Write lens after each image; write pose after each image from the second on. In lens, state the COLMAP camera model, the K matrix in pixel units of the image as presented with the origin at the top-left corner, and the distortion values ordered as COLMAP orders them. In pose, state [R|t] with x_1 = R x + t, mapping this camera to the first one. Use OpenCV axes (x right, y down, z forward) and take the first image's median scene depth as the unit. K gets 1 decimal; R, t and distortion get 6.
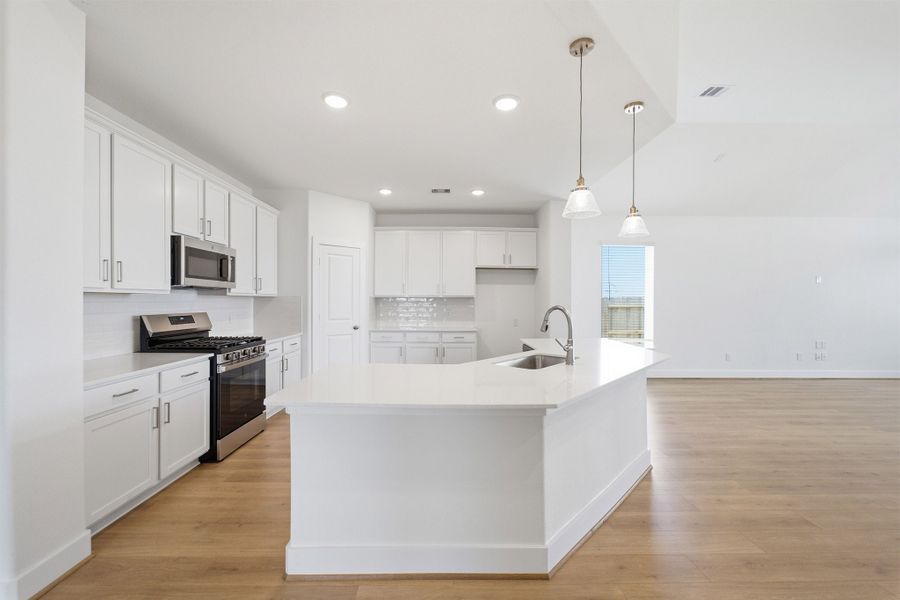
lens RADIAL K [[368.3, 0, 455.2], [0, 368.3, 300.8], [0, 0, 1]] dist [-0.020526, 0.009205]
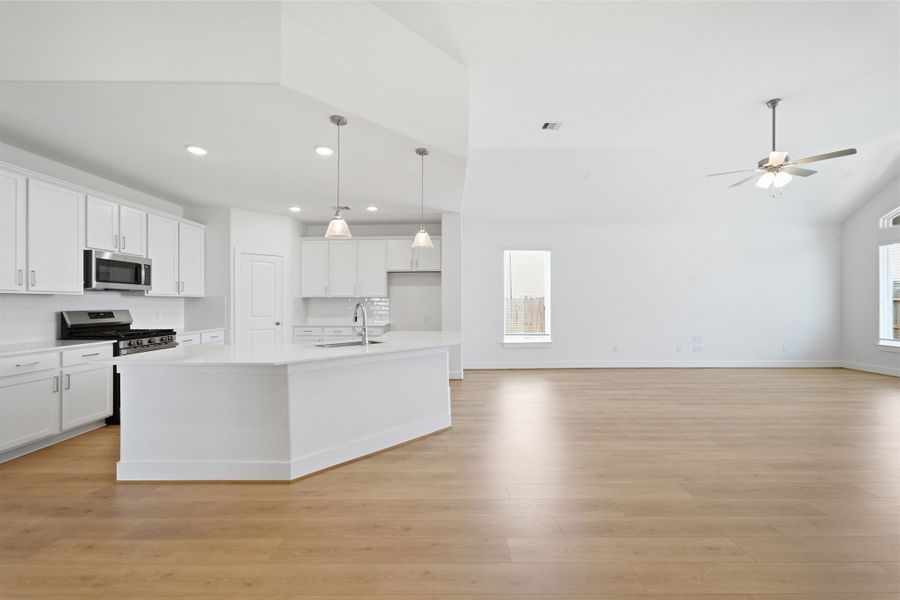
lens RADIAL K [[364.5, 0, 454.7], [0, 364.5, 301.3], [0, 0, 1]] dist [-0.022032, 0.009921]
pose [[0.999952, -0.004516, -0.008661, 0.467108], [0.004504, 0.999989, -0.001374, 0.010325], [0.008667, 0.001335, 0.999962, -0.233117]]
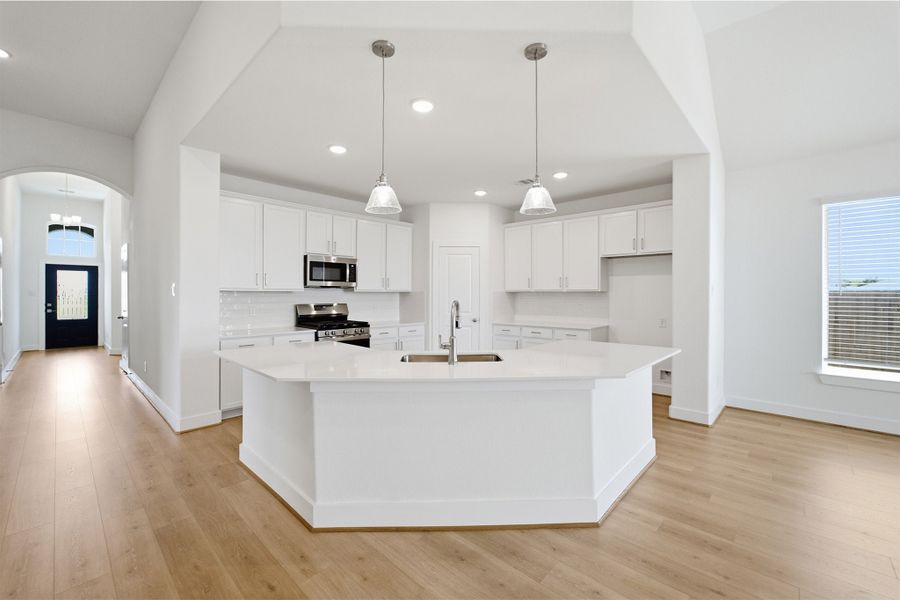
lens RADIAL K [[372.4, 0, 449.5], [0, 372.4, 293.8], [0, 0, 1]] dist [-0.004664, -0.000093]
pose [[0.719643, -0.003328, -0.694336, 0.692516], [-0.000397, 0.999986, -0.005205, 0.000737], [0.694344, 0.004022, 0.719632, 0.217446]]
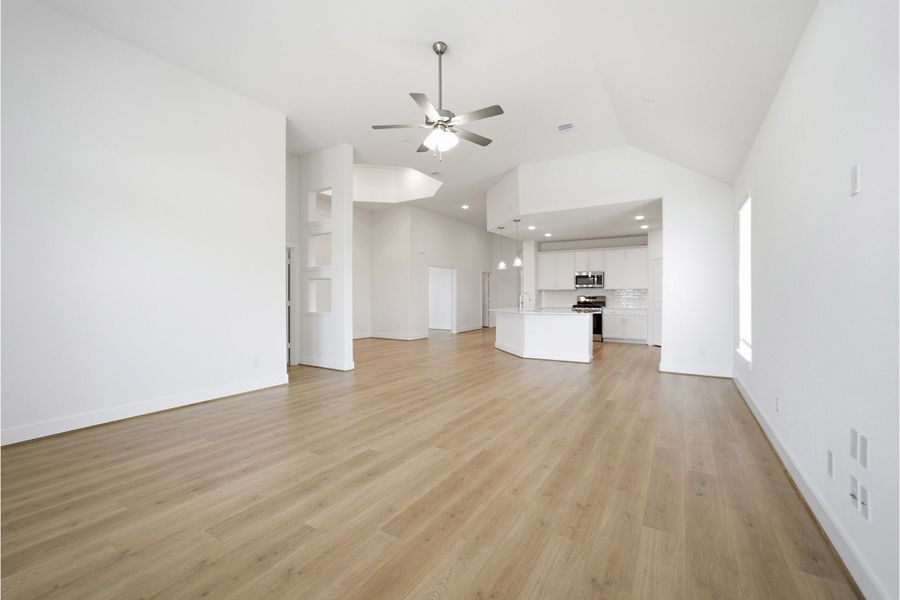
lens RADIAL K [[370.6, 0, 449.5], [0, 370.6, 297.8], [0, 0, 1]] dist [0.000281, 0.000101]
pose [[-0.537592, 0.002761, -0.843200, 2.368913], [-0.003552, 0.999978, 0.005539, 0.035992], [0.843197, 0.005972, -0.537571, 1.573145]]
